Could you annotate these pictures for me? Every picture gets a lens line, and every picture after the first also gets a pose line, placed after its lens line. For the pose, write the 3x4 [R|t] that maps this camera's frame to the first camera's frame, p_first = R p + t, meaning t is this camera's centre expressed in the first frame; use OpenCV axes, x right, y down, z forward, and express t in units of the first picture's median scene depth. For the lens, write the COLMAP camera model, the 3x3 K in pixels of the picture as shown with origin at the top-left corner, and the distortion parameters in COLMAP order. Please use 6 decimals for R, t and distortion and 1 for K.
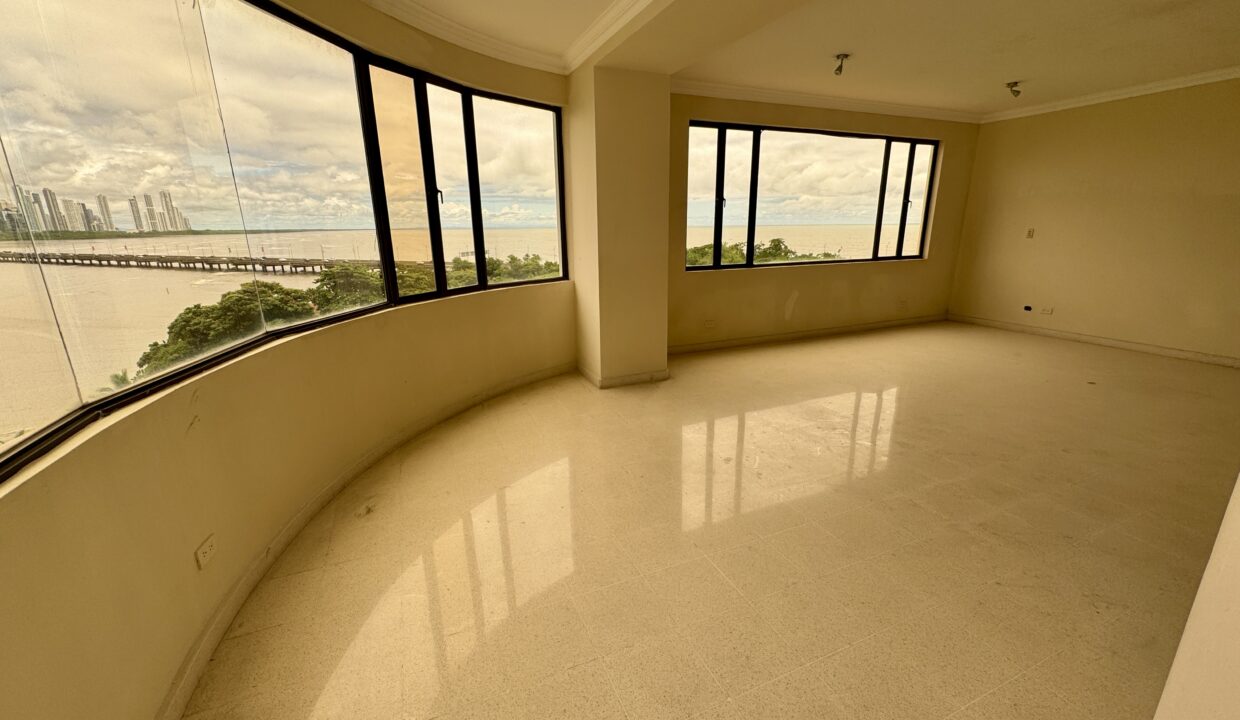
lens RADIAL K [[494.6, 0, 620.0], [0, 494.6, 360.0], [0, 0, 1]] dist [-0.001558, 0.000044]
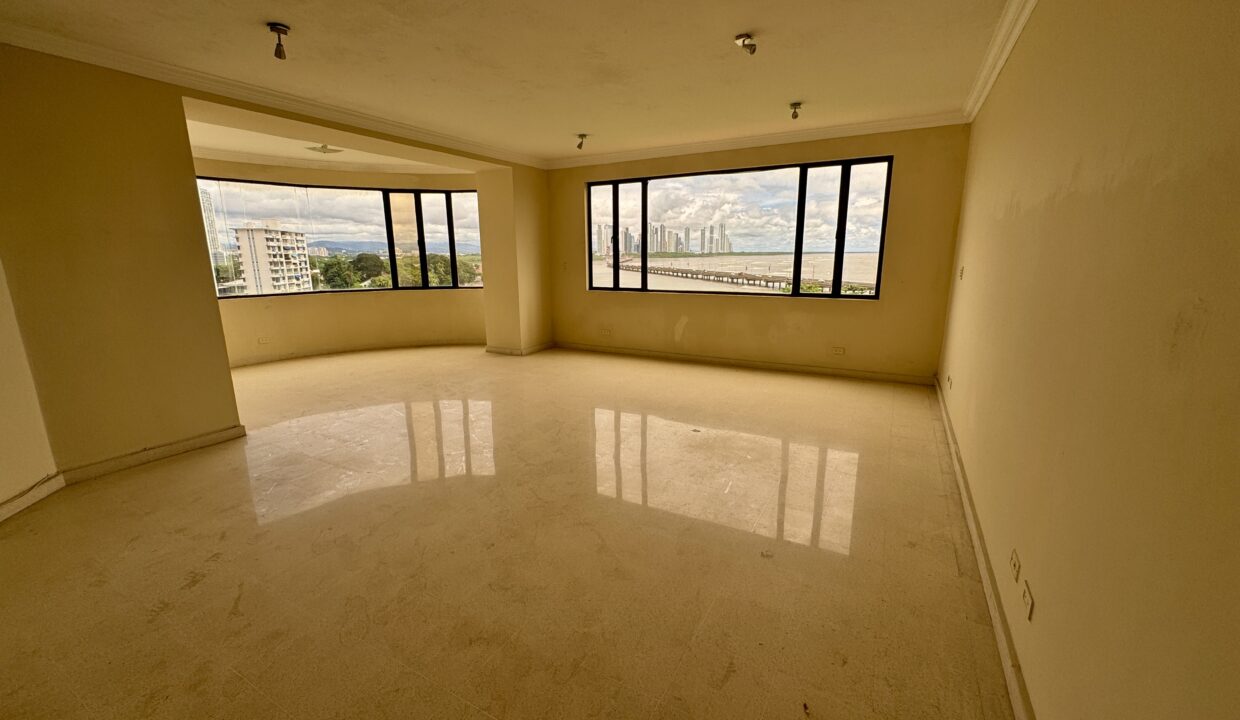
lens RADIAL K [[494.6, 0, 620.0], [0, 494.6, 360.0], [0, 0, 1]] dist [-0.001558, 0.000044]
pose [[0.607149, 0.173604, -0.775392, 0.065953], [-0.207053, 0.976694, 0.056547, -0.004482], [0.767137, 0.126214, 0.628944, 0.012113]]
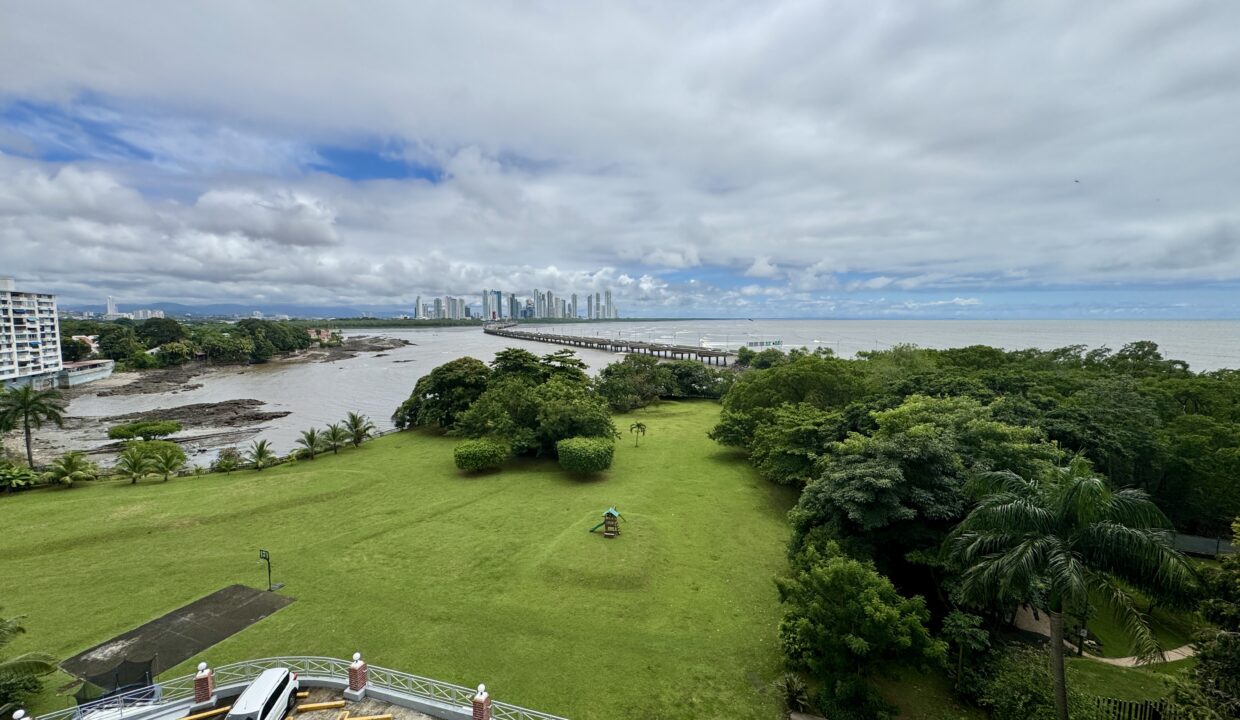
lens RADIAL K [[494.6, 0, 620.0], [0, 494.6, 360.0], [0, 0, 1]] dist [-0.001558, 0.000044]
pose [[0.759773, 0.063653, -0.647065, 0.308561], [-0.176189, 0.978117, -0.110659, -0.058150], [0.625861, 0.198082, 0.754361, 0.195505]]
